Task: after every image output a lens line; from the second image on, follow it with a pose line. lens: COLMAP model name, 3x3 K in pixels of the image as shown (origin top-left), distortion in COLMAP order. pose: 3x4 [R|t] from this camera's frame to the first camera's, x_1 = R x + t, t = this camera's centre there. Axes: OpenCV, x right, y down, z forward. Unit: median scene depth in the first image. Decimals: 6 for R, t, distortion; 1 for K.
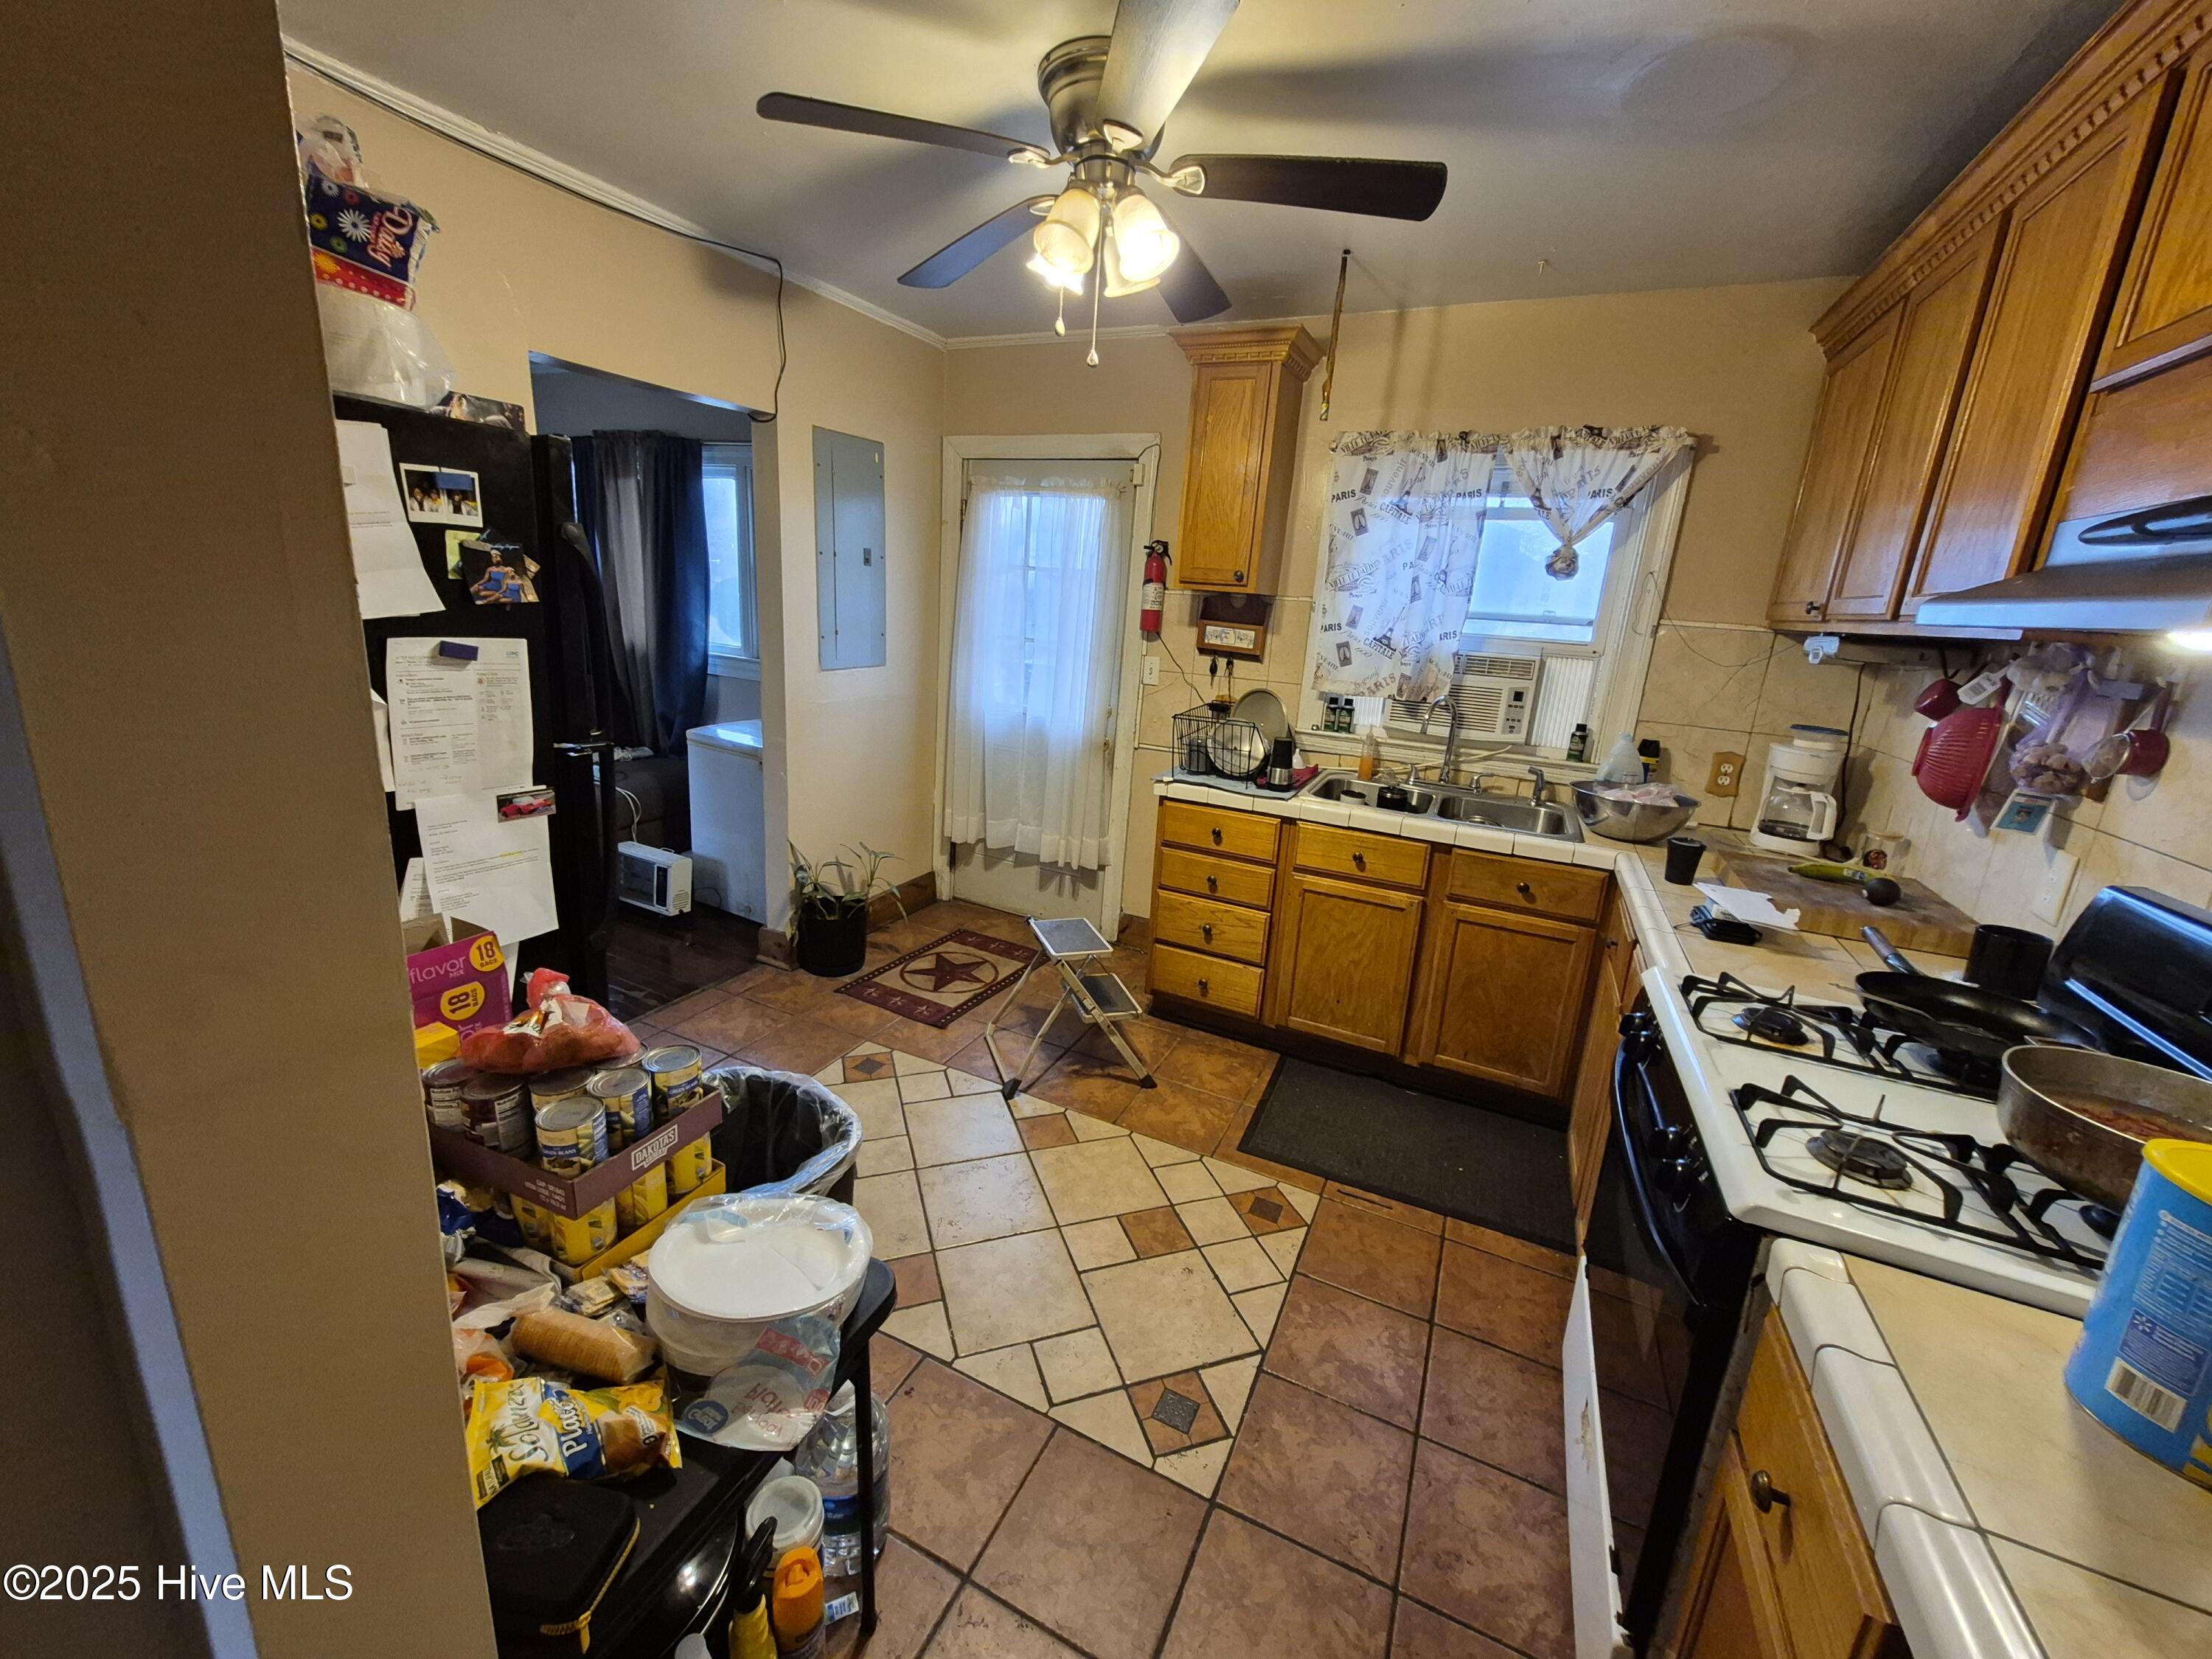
lens RADIAL K [[871.7, 0, 1097.6], [0, 871.7, 820.7], [0, 0, 1]] dist [-0.000267, -0.001387]
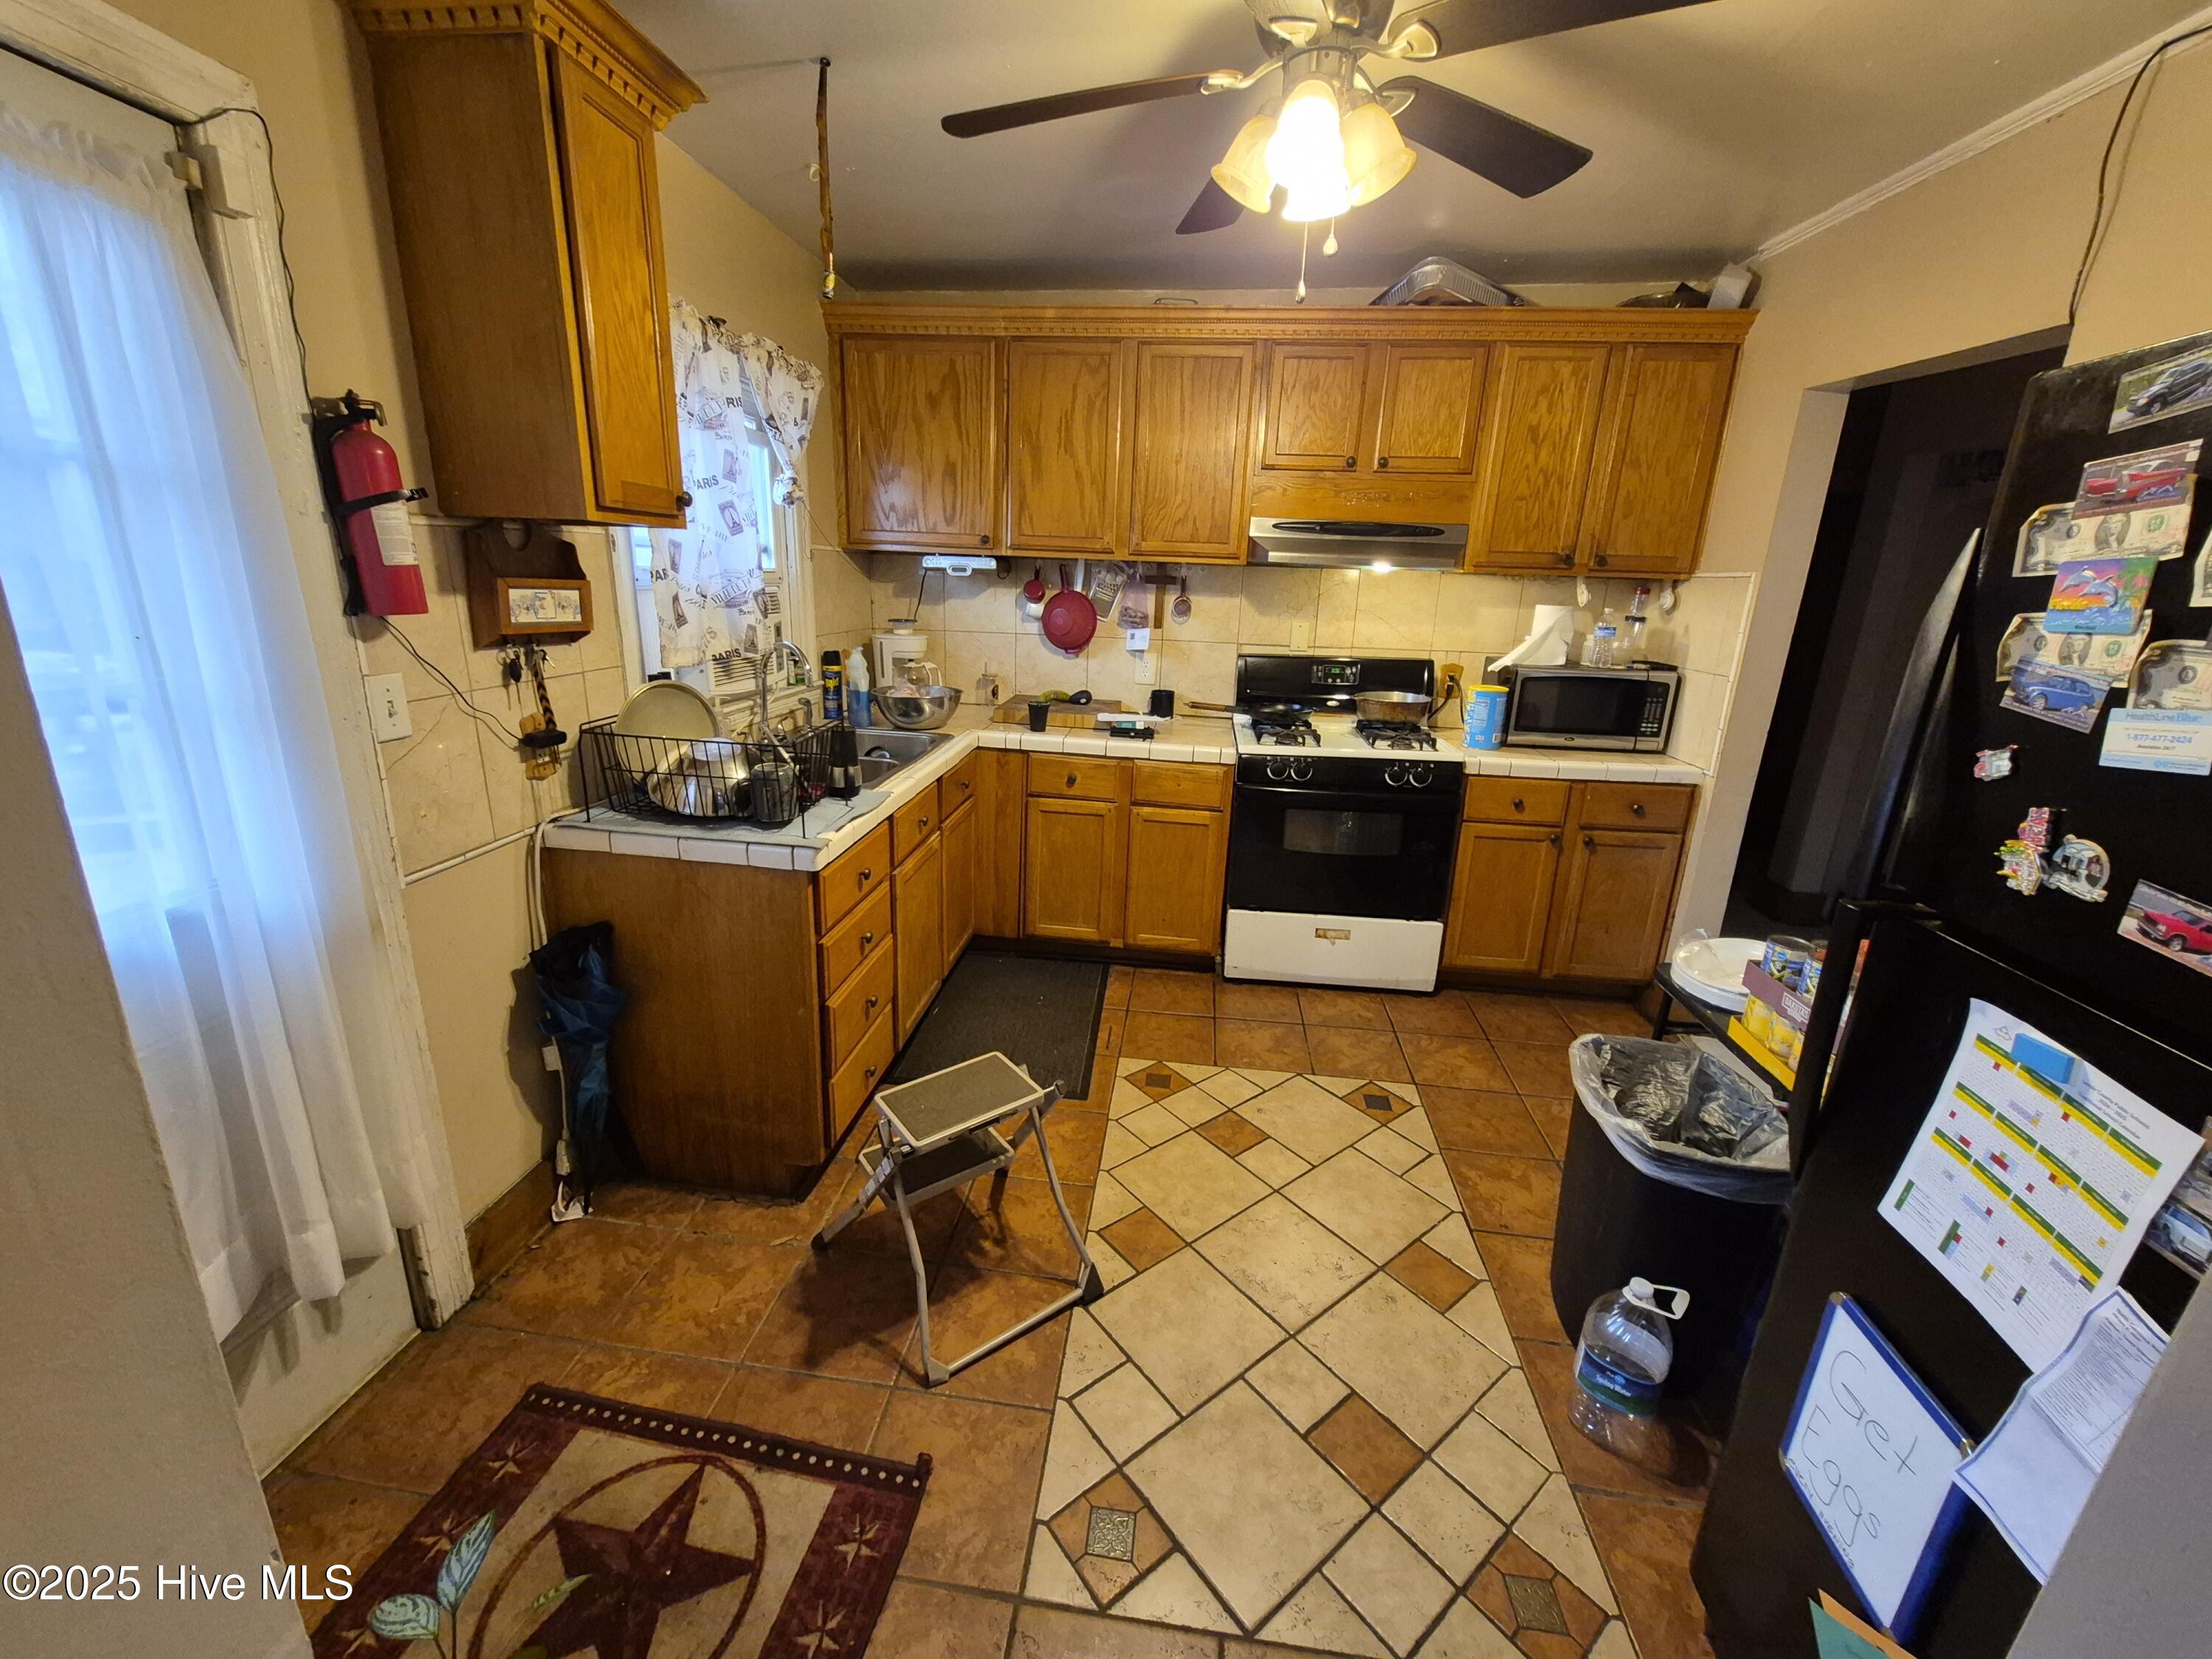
lens RADIAL K [[871.7, 0, 1094.4], [0, 871.7, 810.1], [0, 0, 1]] dist [-0.000267, -0.001387]
pose [[-0.321967, -0.328141, 0.888066, -0.536403], [0.180786, 0.899444, 0.397889, -0.280077], [-0.929330, 0.288657, -0.230268, 0.944145]]
